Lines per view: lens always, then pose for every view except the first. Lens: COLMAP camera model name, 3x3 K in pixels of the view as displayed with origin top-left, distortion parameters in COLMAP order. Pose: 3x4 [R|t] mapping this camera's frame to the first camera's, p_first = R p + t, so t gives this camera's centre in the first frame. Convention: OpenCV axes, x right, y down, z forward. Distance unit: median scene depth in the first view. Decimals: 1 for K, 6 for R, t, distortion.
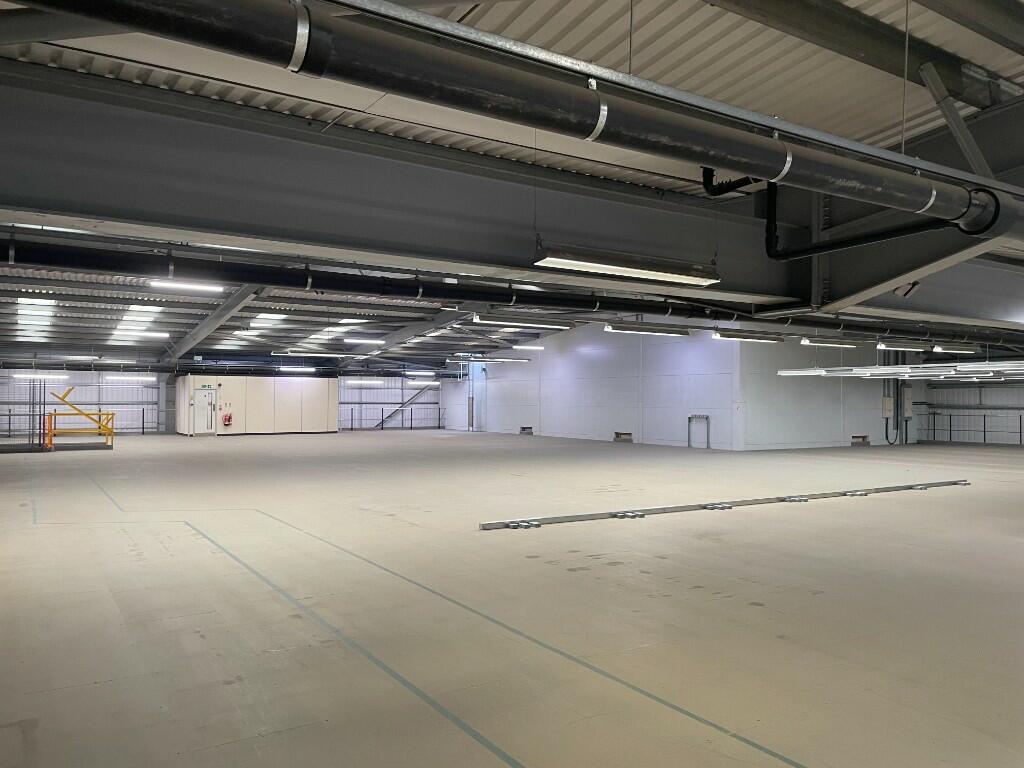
lens RADIAL K [[767.6, 0, 514.3], [0, 767.6, 398.3], [0, 0, 1]] dist [0.091237, -0.111741]
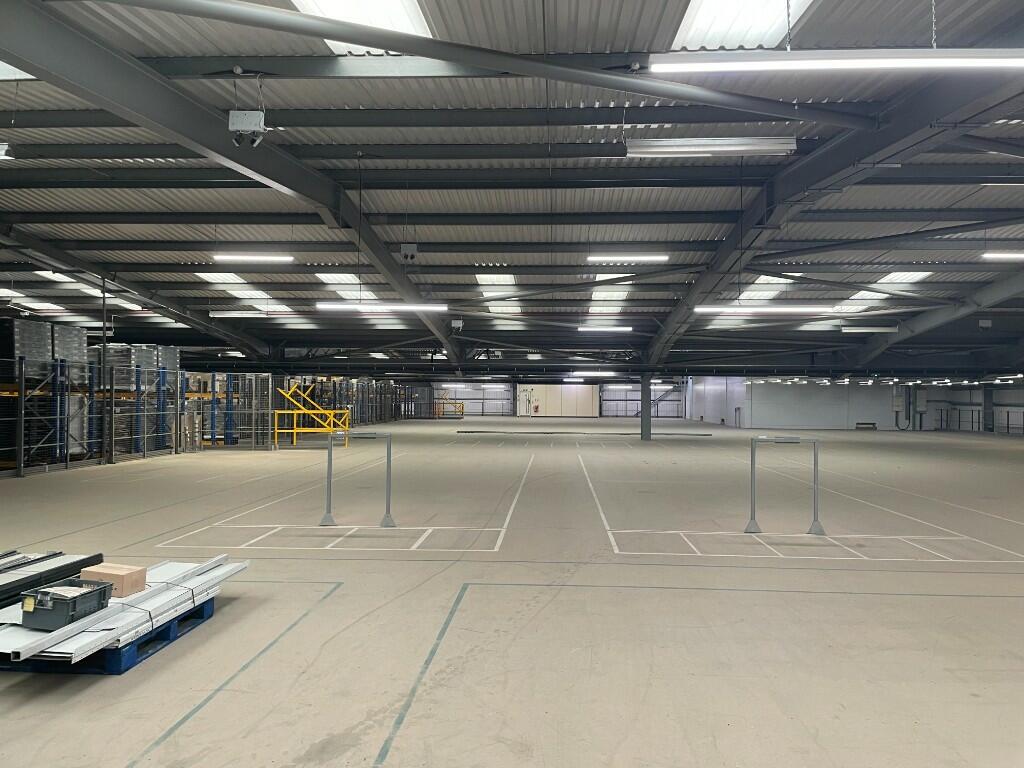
lens RADIAL K [[767.6, 0, 514.3], [0, 767.6, 398.3], [0, 0, 1]] dist [0.091237, -0.111741]
pose [[0.814844, 0.003999, -0.579666, 0.635252], [-0.004671, 0.999989, 0.000334, 0.003587], [0.579661, 0.002435, 0.814854, -0.497351]]
